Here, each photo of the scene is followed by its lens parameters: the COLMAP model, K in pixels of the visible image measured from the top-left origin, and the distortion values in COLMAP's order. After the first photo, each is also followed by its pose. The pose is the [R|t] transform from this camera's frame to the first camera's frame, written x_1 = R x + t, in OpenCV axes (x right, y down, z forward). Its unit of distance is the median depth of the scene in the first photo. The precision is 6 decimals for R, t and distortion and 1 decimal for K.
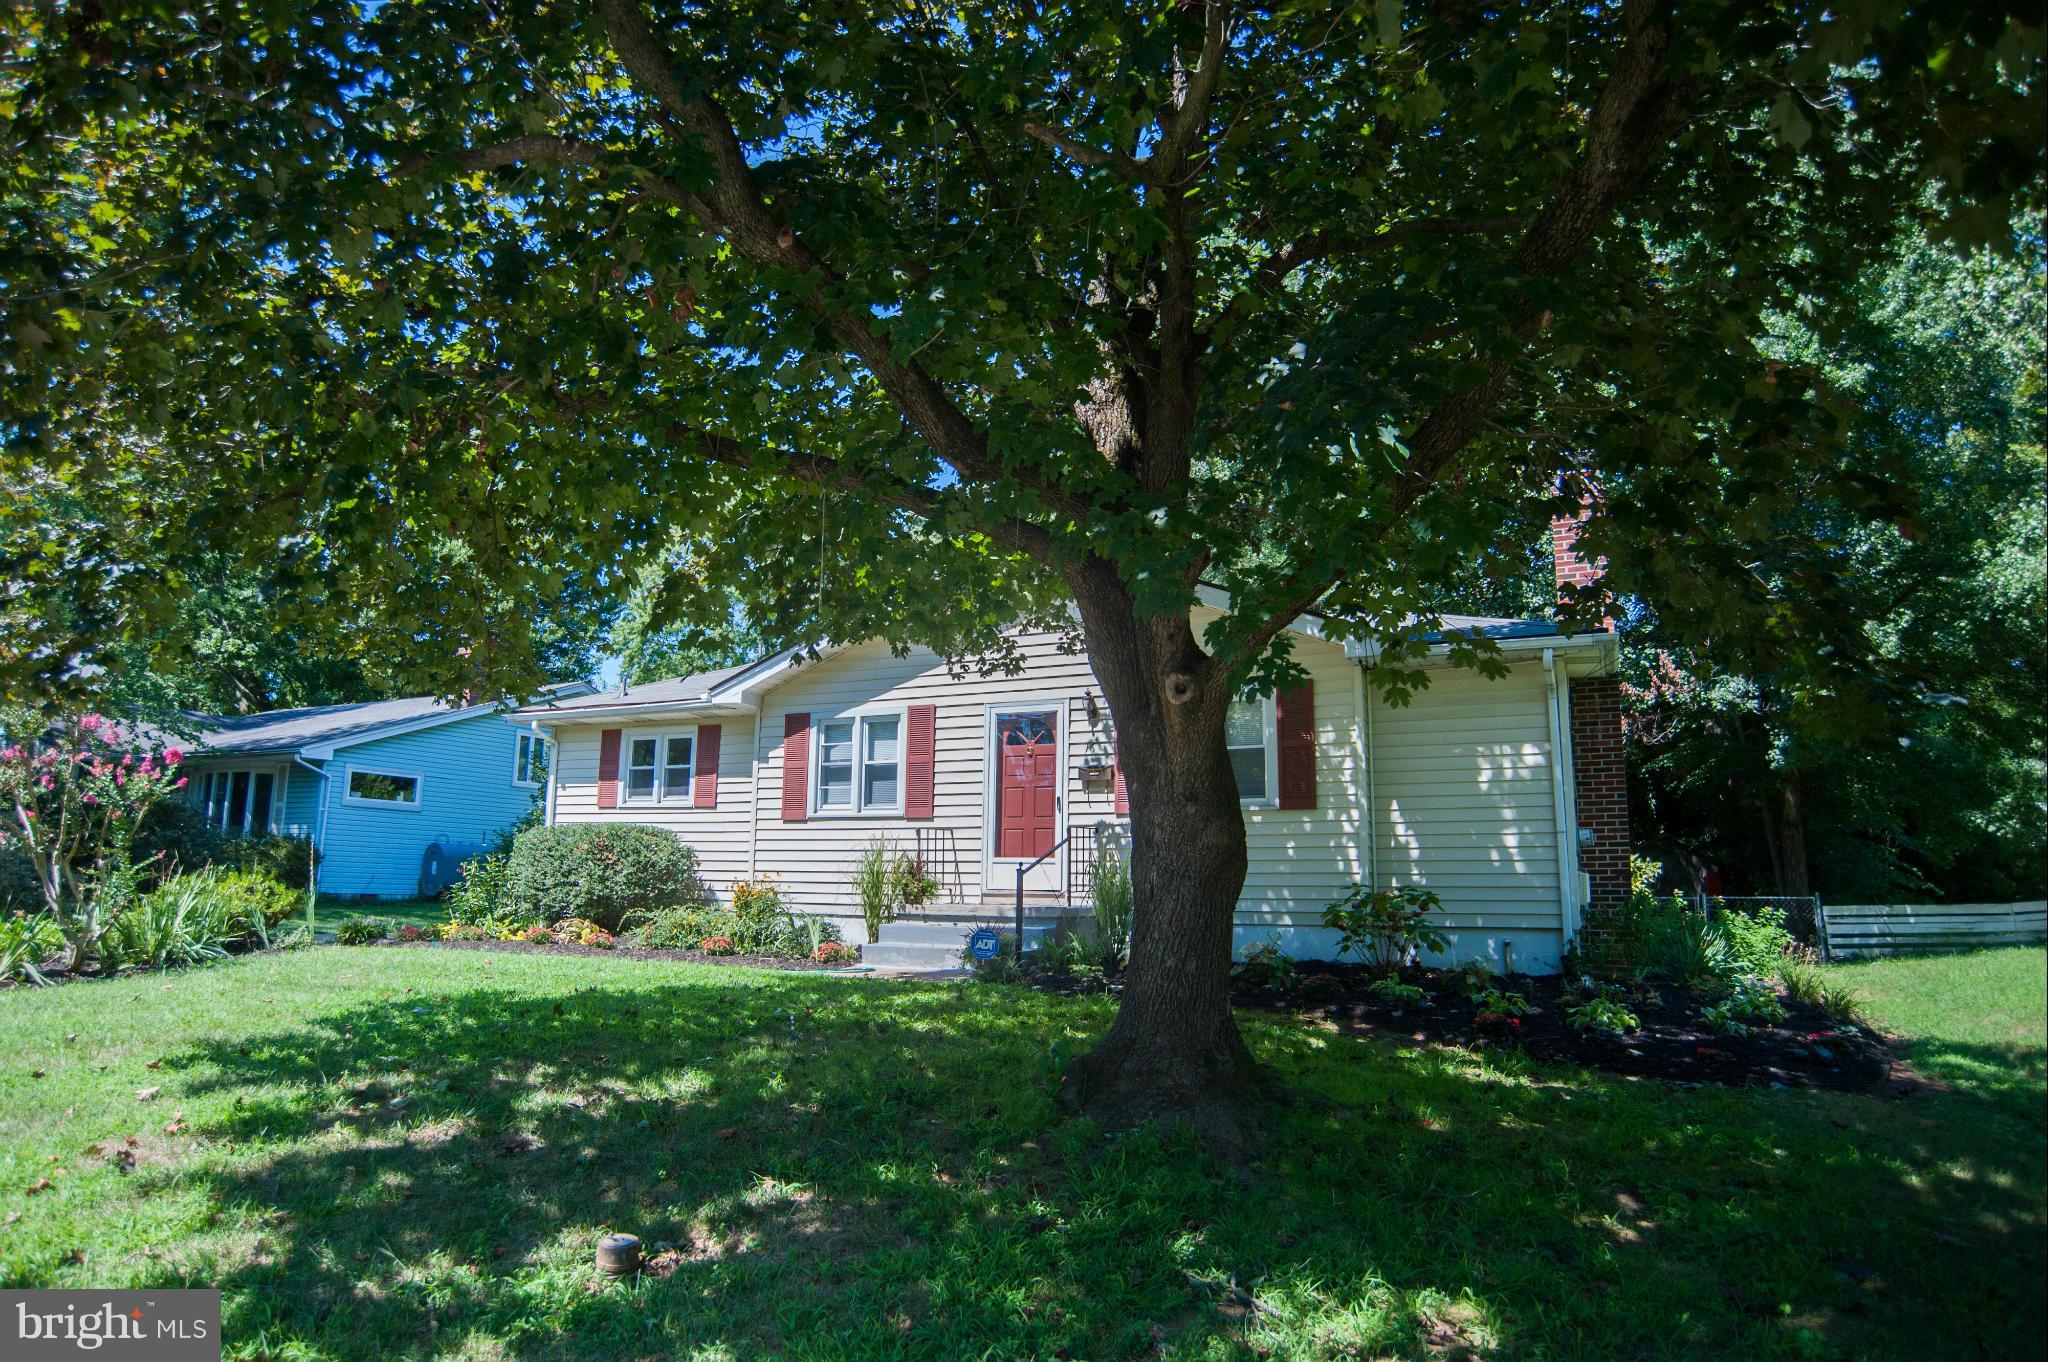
lens RADIAL K [[1063.1, 0, 1018.8], [0, 1063.1, 701.6], [0, 0, 1]] dist [-0.093760, 0.041905]
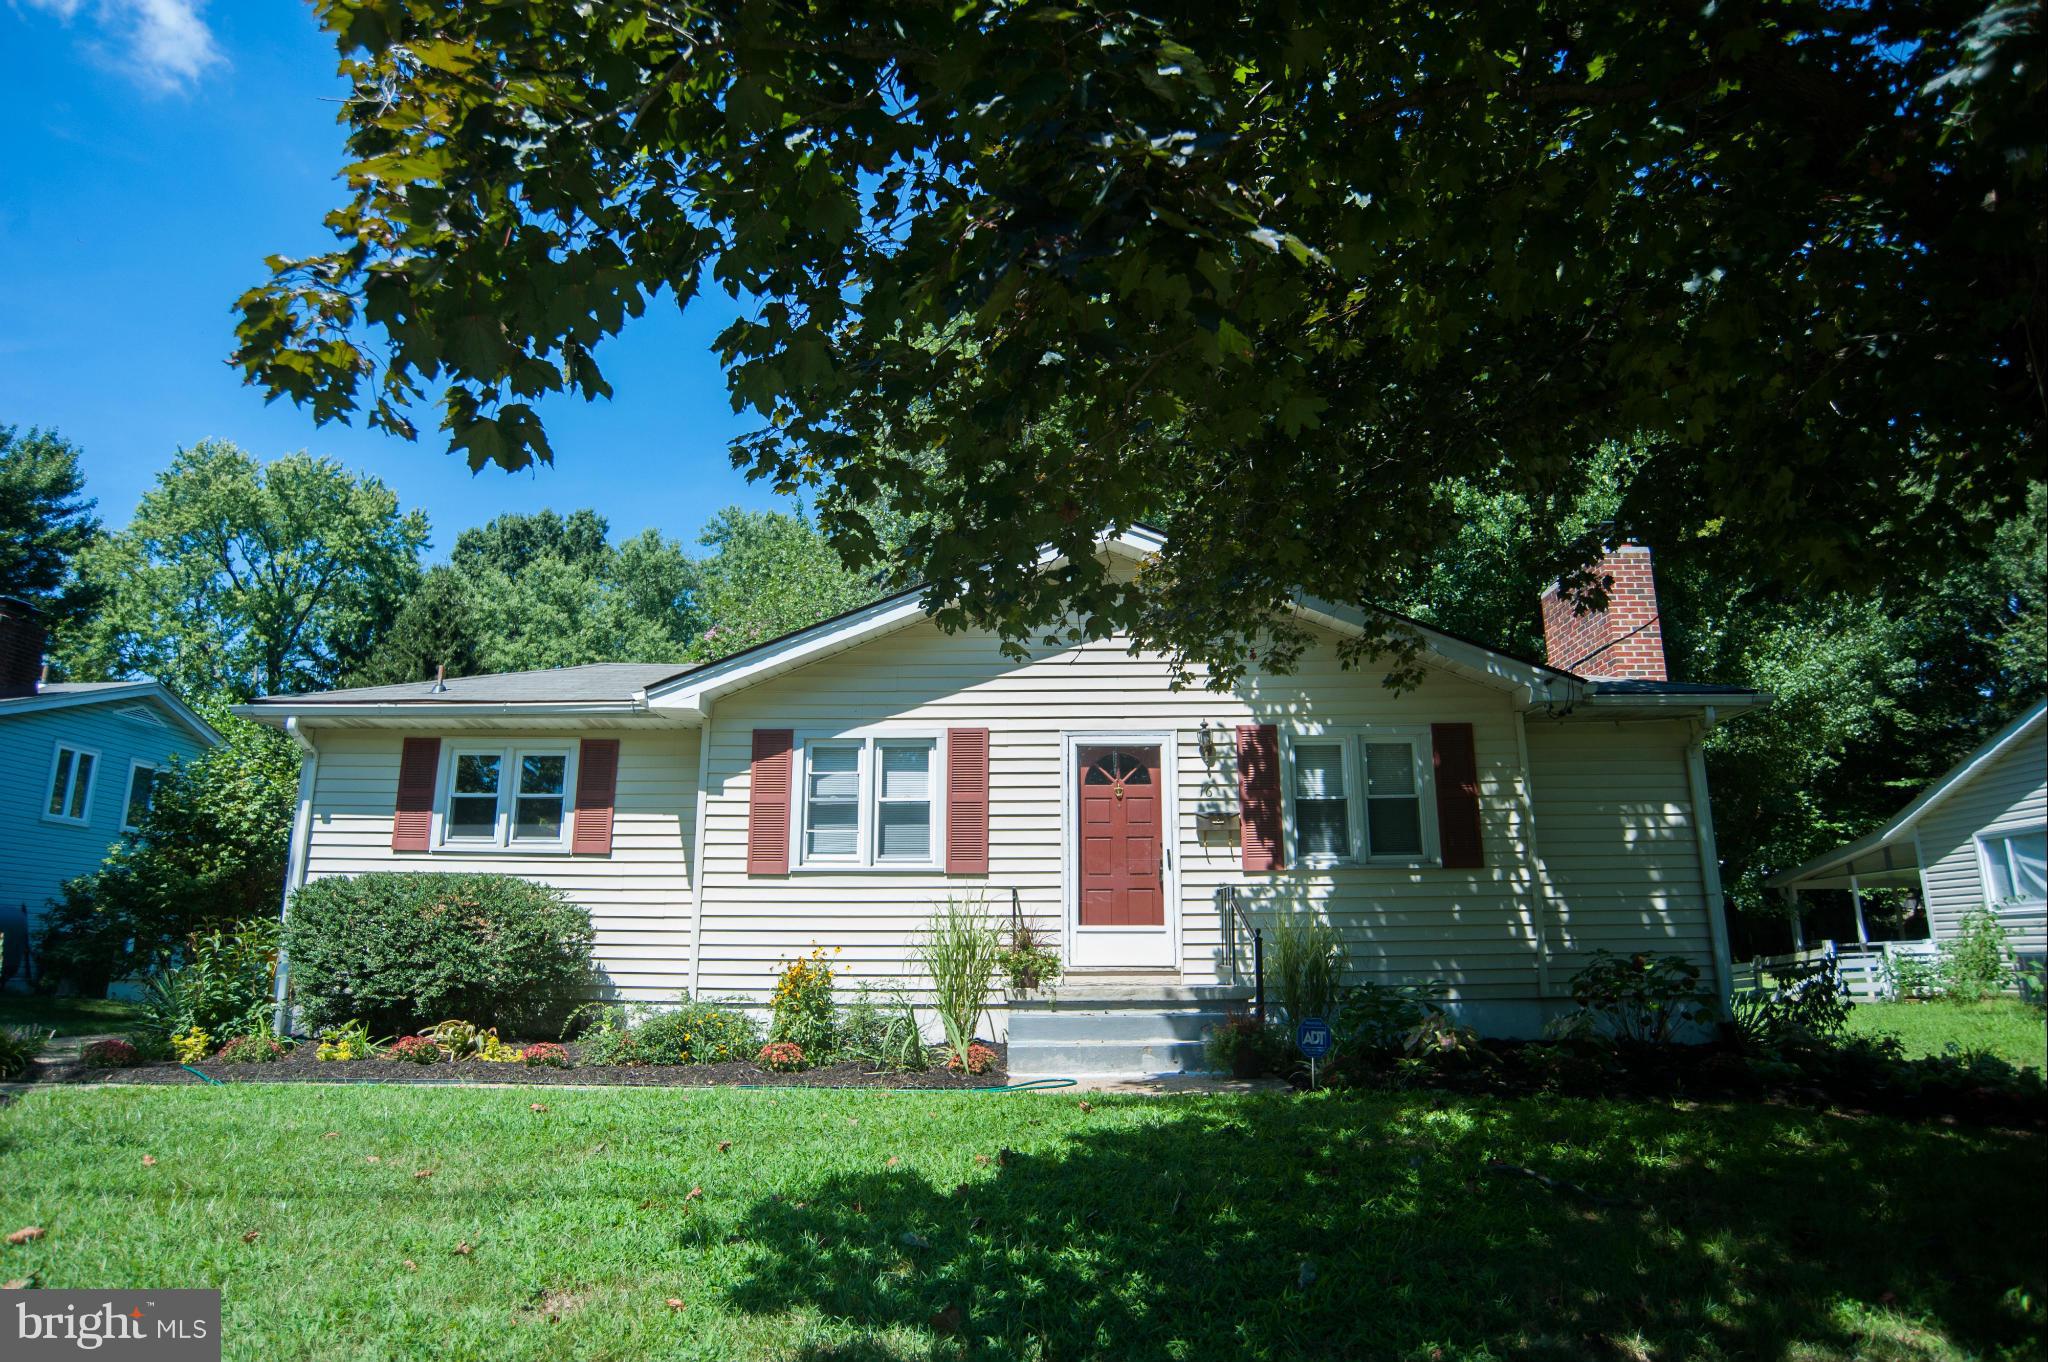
lens RADIAL K [[1063.1, 0, 1018.8], [0, 1063.1, 701.6], [0, 0, 1]] dist [-0.093760, 0.041905]
pose [[0.922154, 0.080400, 0.378374, -0.354315], [-0.054339, 0.995387, -0.079075, 0.043649], [-0.382986, 0.052358, 0.922269, 0.268633]]
